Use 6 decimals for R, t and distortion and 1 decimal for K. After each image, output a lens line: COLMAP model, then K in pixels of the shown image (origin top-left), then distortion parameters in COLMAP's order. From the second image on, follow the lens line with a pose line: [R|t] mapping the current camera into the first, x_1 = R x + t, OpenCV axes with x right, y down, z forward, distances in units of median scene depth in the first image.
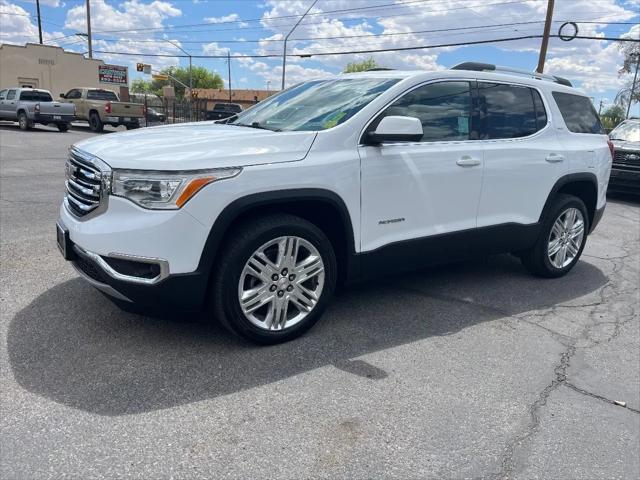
lens RADIAL K [[488.5, 0, 332.0], [0, 488.5, 244.3], [0, 0, 1]] dist [0.053993, -0.081575]
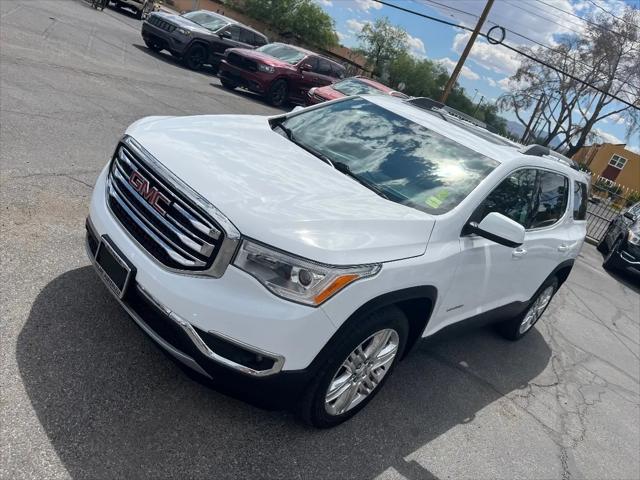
lens RADIAL K [[488.5, 0, 328.6], [0, 488.5, 246.1], [0, 0, 1]] dist [0.053993, -0.081575]
pose [[0.929475, 0.223320, 0.293606, -0.484295], [-0.265423, 0.957618, 0.111883, -0.235045], [-0.256176, -0.181923, 0.949357, 0.168652]]
